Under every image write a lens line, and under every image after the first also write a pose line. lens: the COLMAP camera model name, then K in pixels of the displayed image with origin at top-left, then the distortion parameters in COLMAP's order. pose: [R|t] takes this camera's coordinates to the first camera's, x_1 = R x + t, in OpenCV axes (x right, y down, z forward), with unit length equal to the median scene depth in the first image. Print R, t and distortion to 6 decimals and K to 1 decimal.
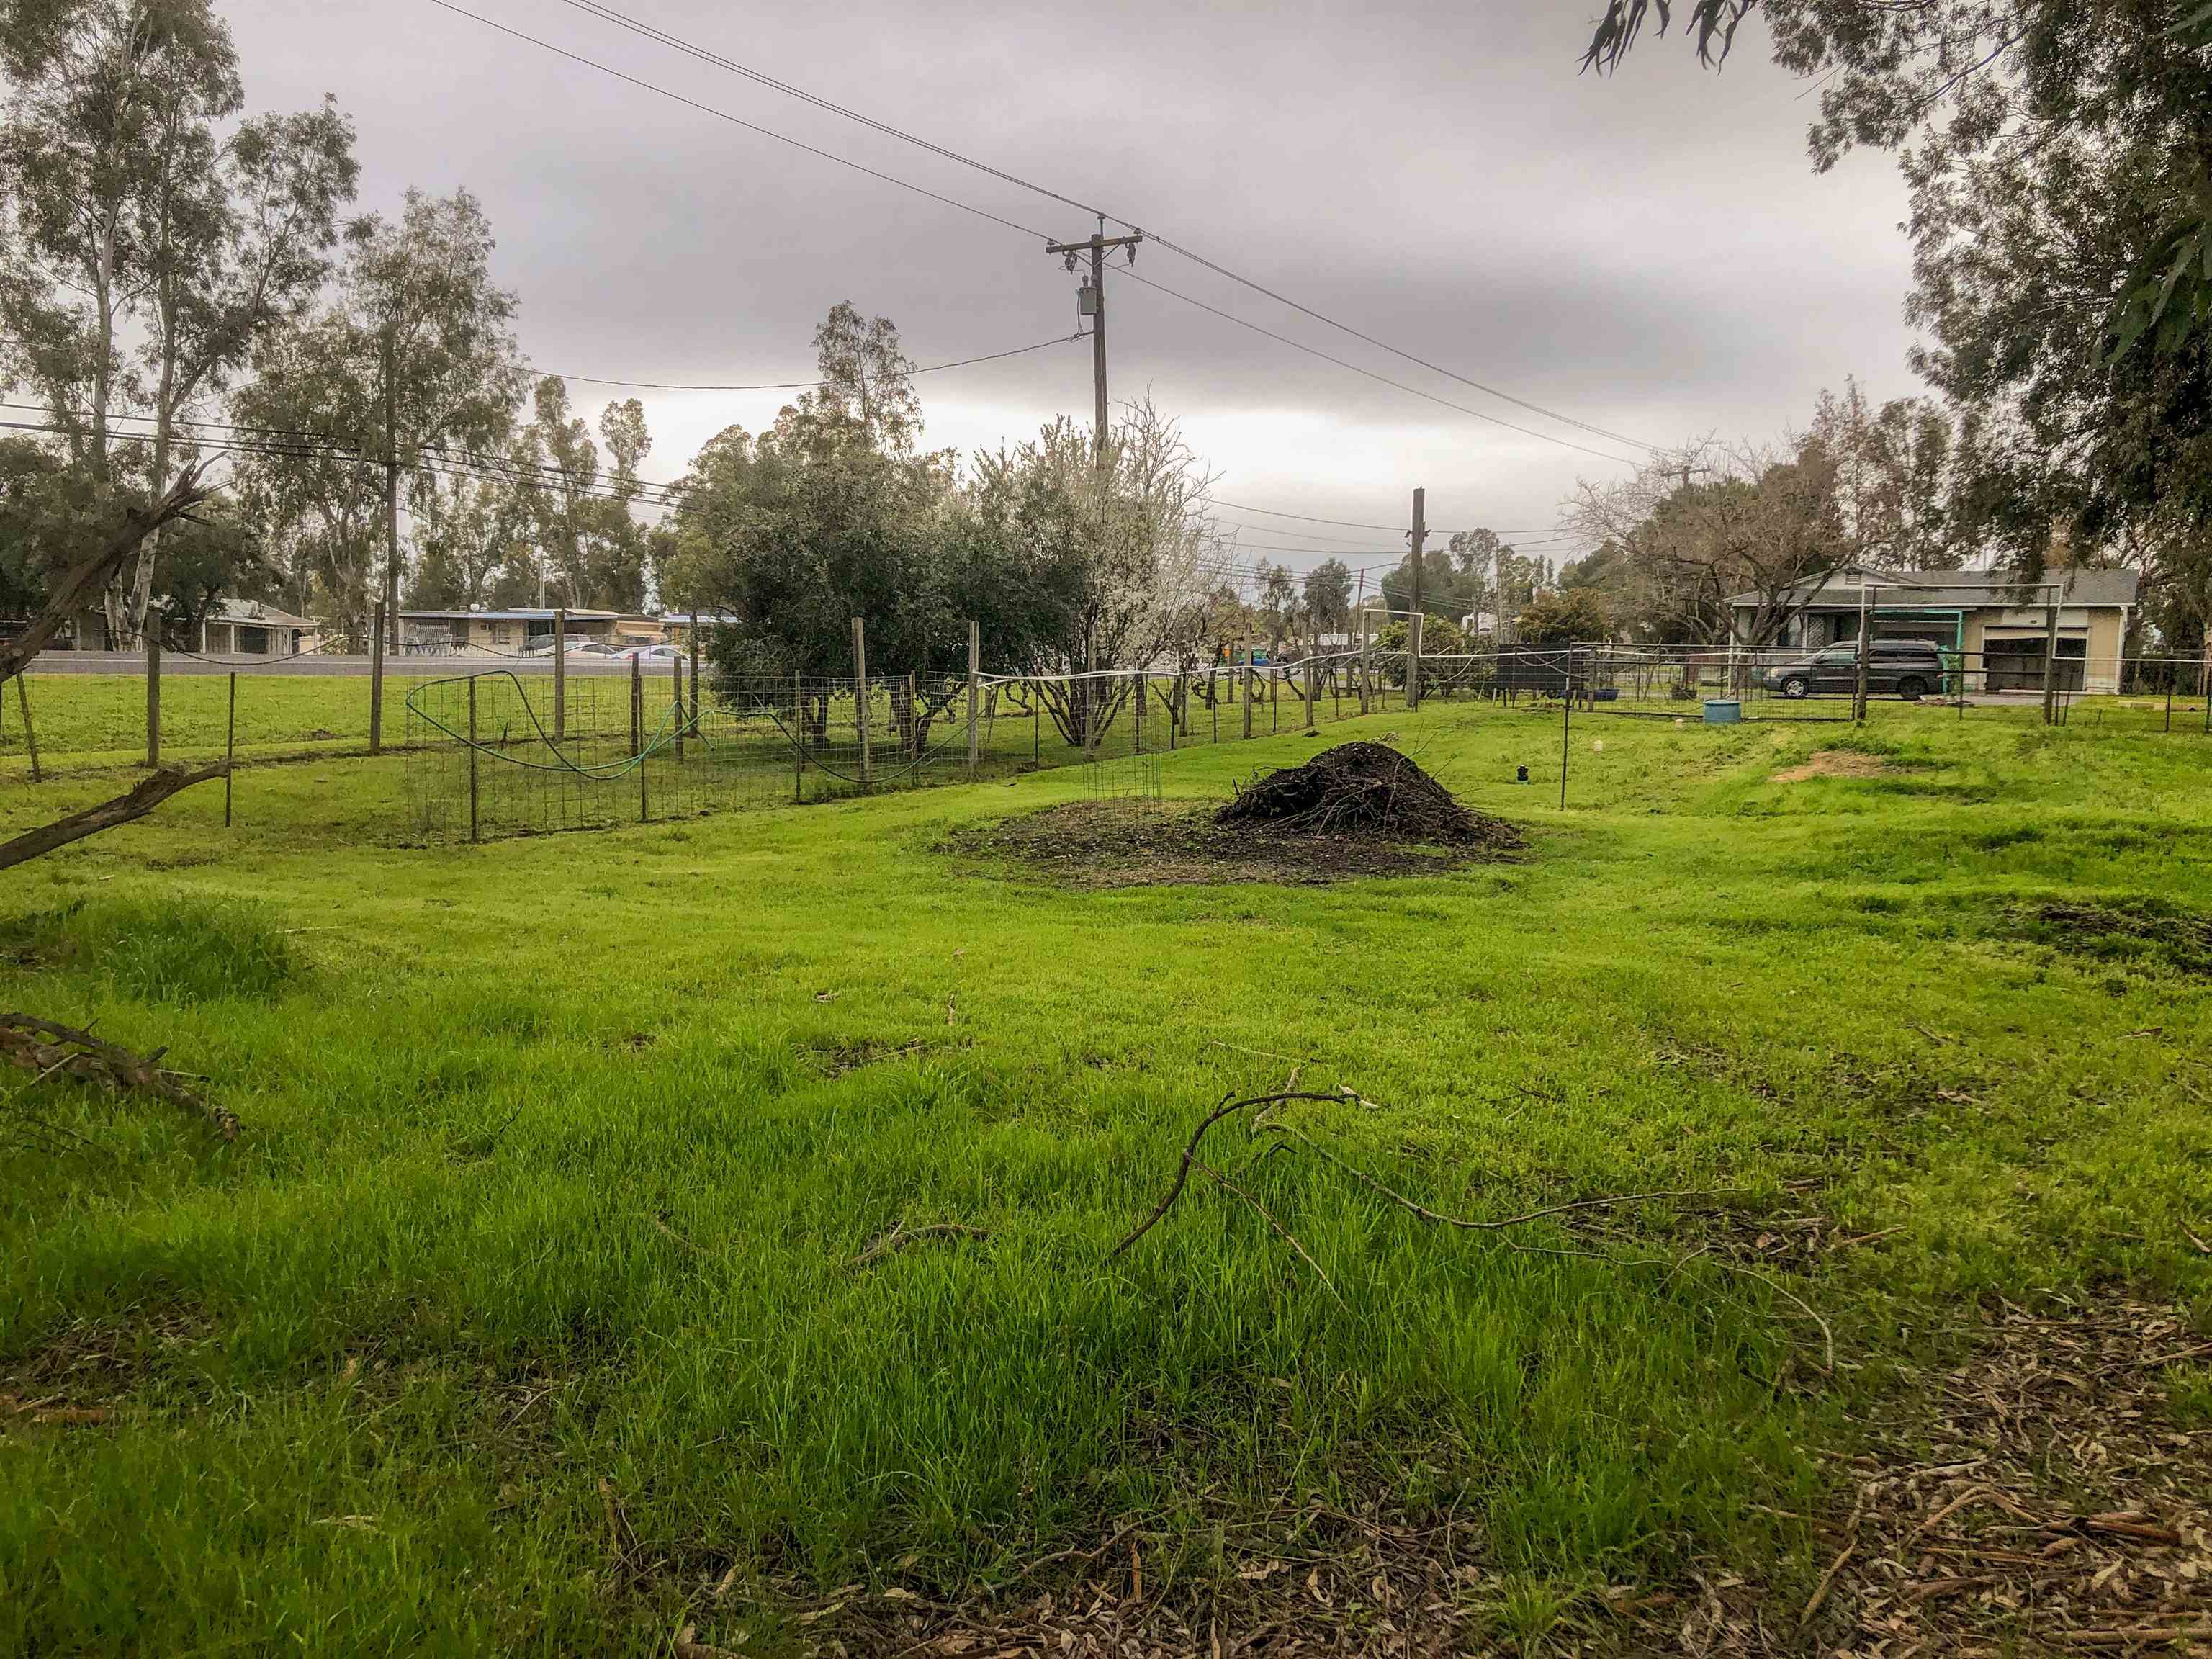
lens RADIAL K [[1811.4, 0, 1096.3], [0, 1811.4, 813.7], [0, 0, 1]] dist [0.030727, -0.002016]
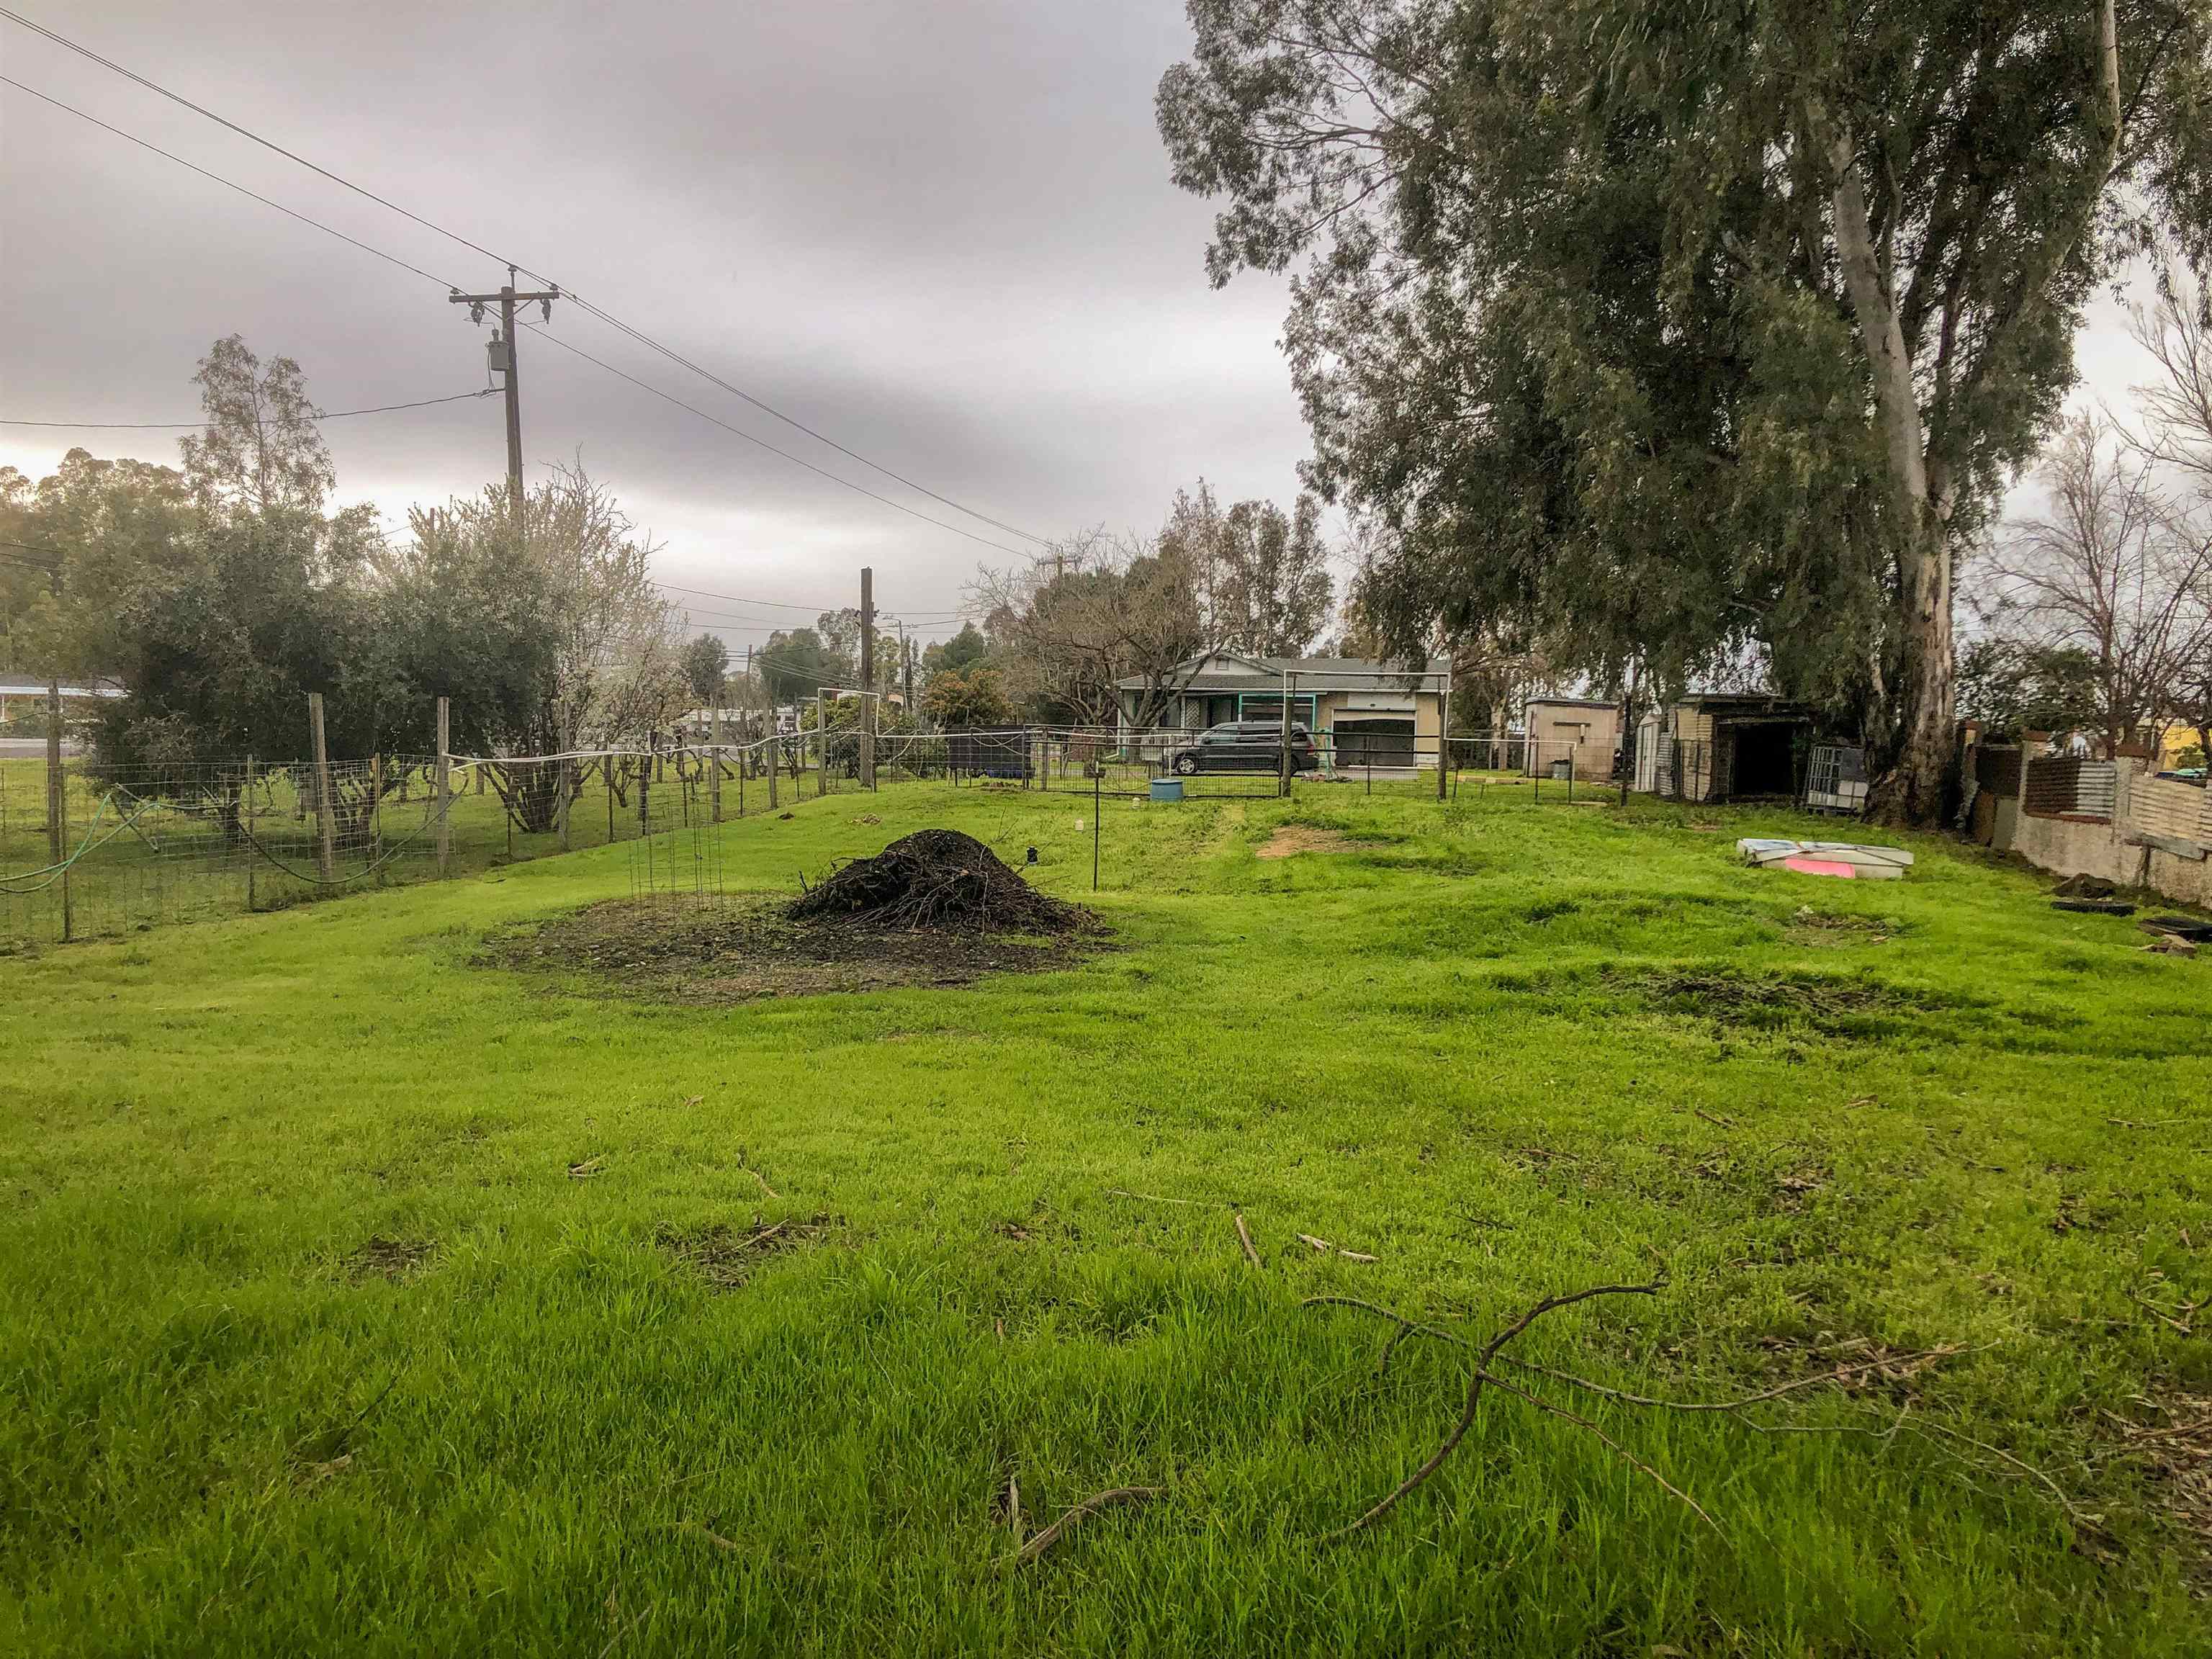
lens RADIAL K [[1810.0, 0, 1077.0], [0, 1810.0, 818.7], [0, 0, 1]] dist [0.052147, -0.004789]
pose [[0.943983, -0.015516, 0.329628, -0.039978], [0.028607, 0.998981, -0.034901, -0.003872], [-0.328750, 0.042376, 0.943466, 0.028316]]
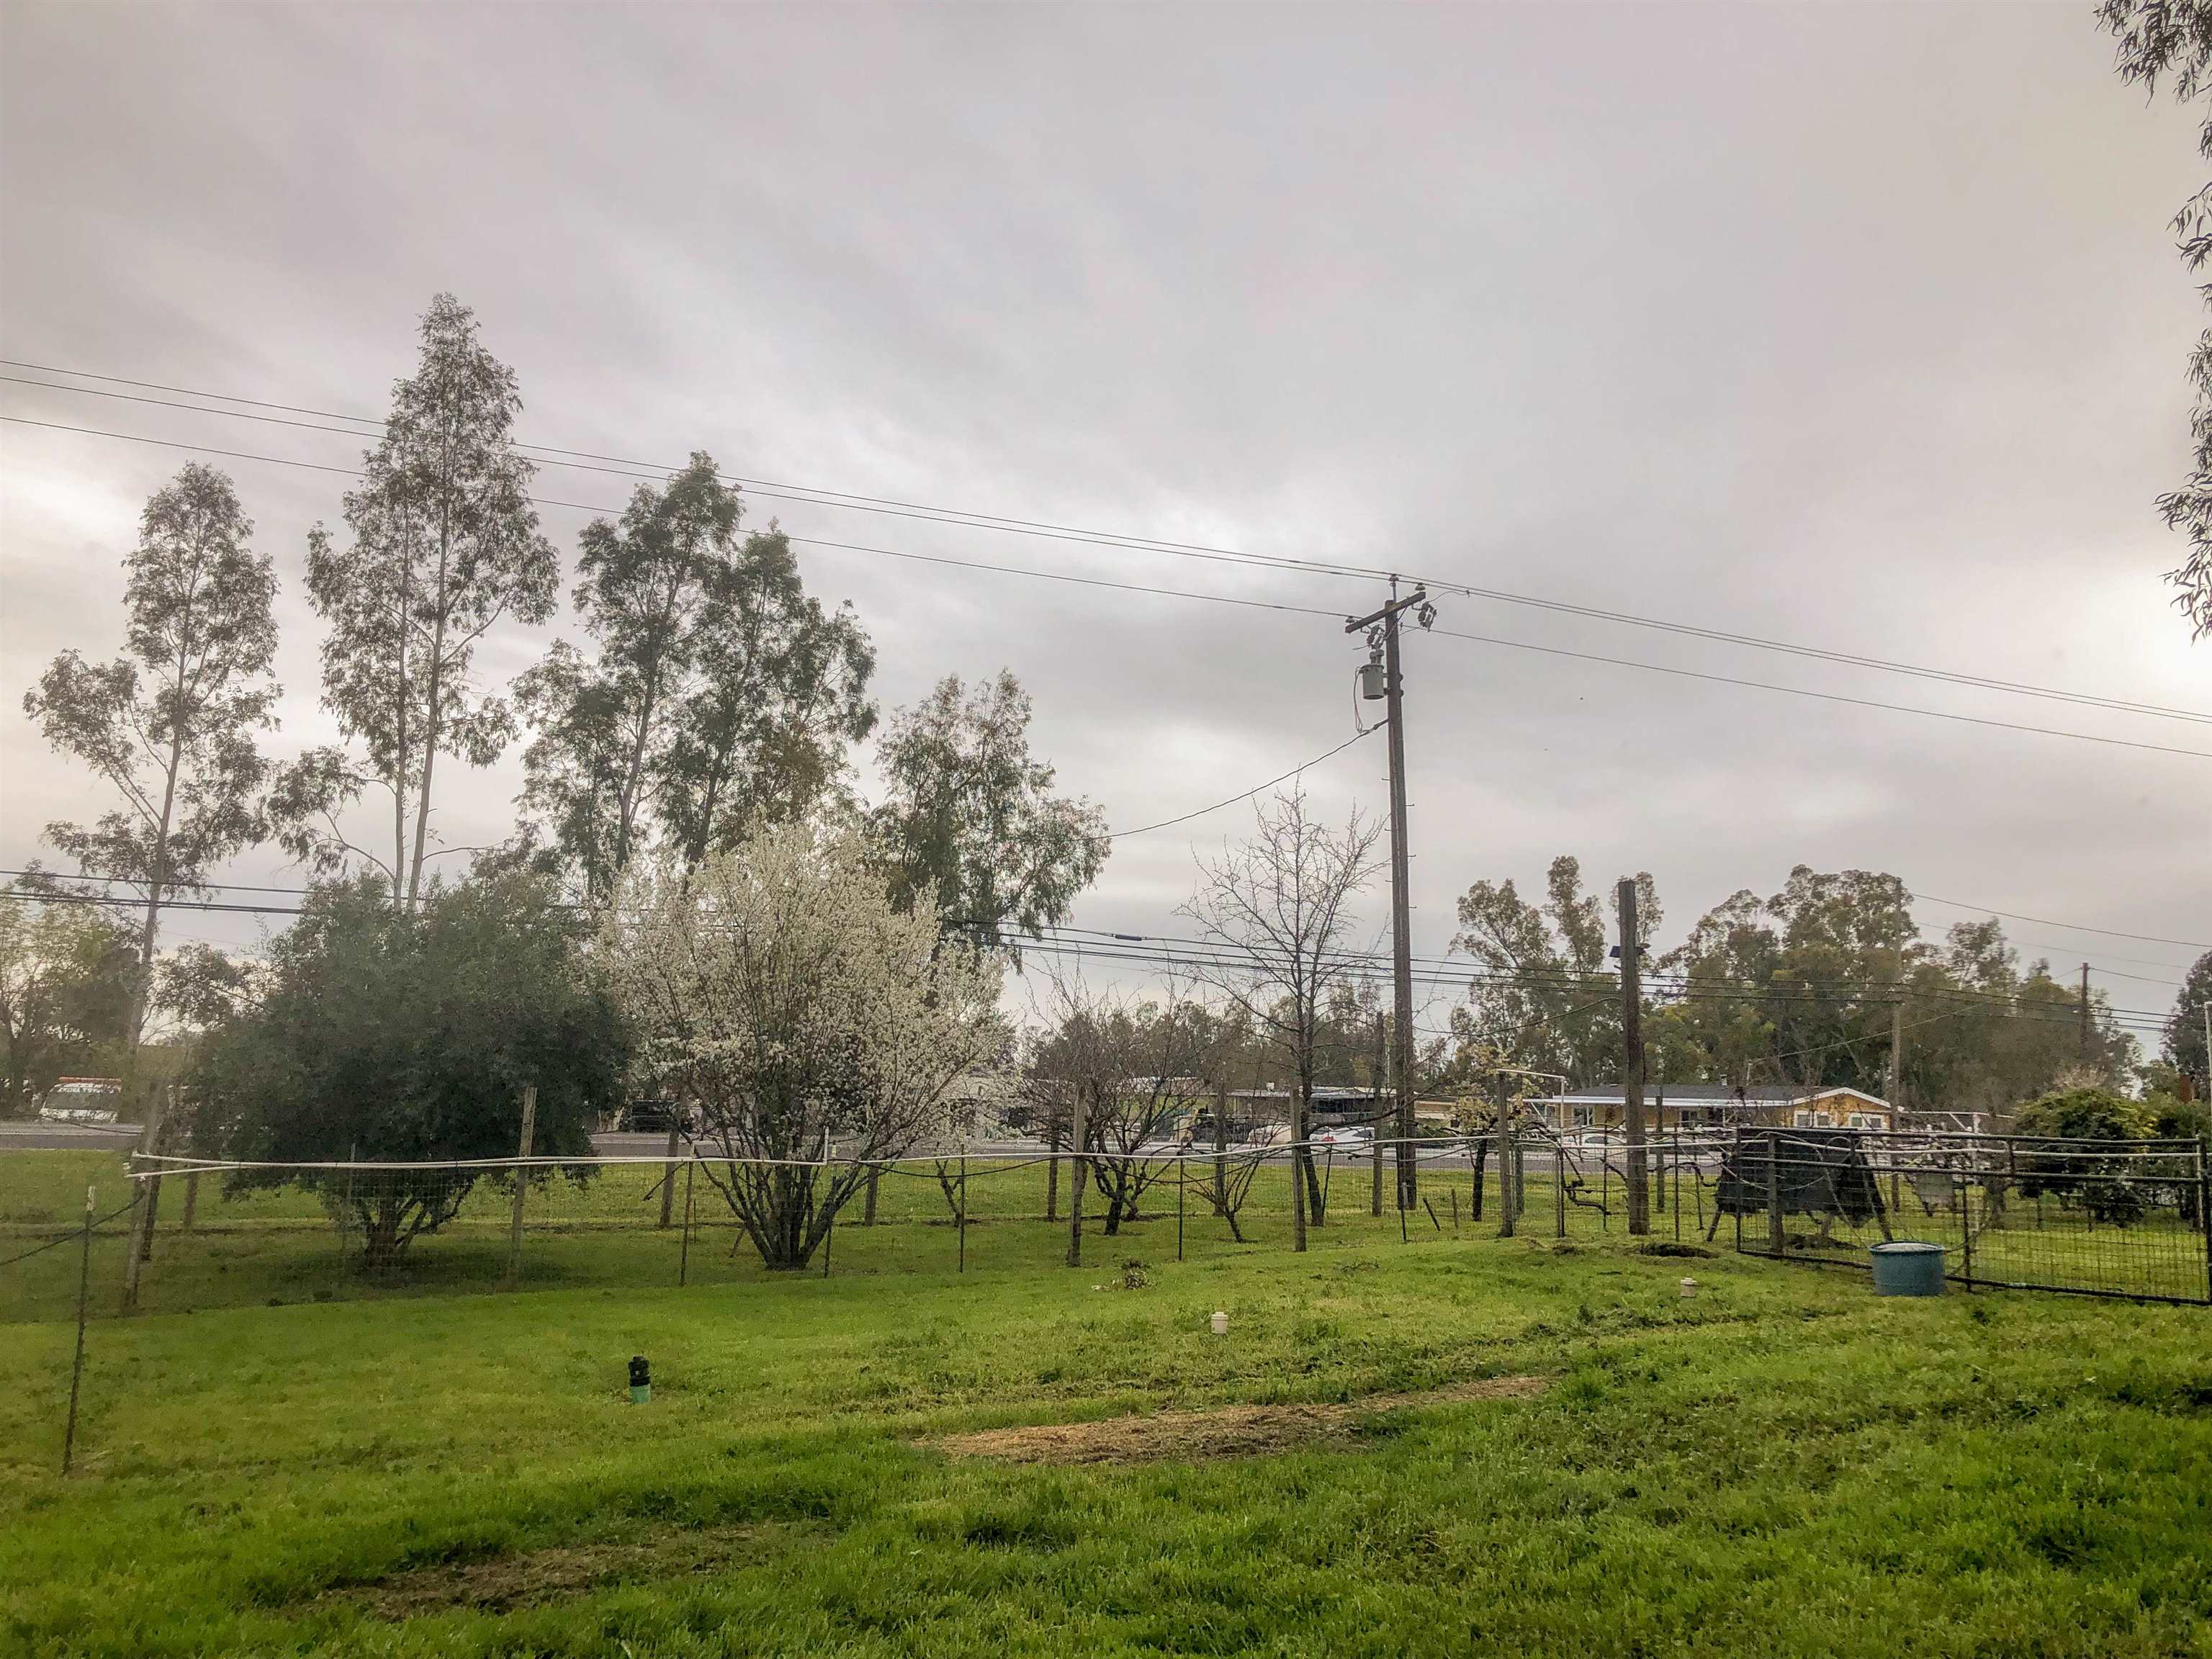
lens RADIAL K [[1795.4, 0, 1054.5], [0, 1795.4, 830.9], [0, 0, 1]] dist [-0.049589, 0.104466]
pose [[0.785002, -0.089145, -0.613045, 0.370148], [-0.069719, 0.970592, -0.230413, -0.041143], [0.615557, 0.223616, 0.755702, 0.385468]]
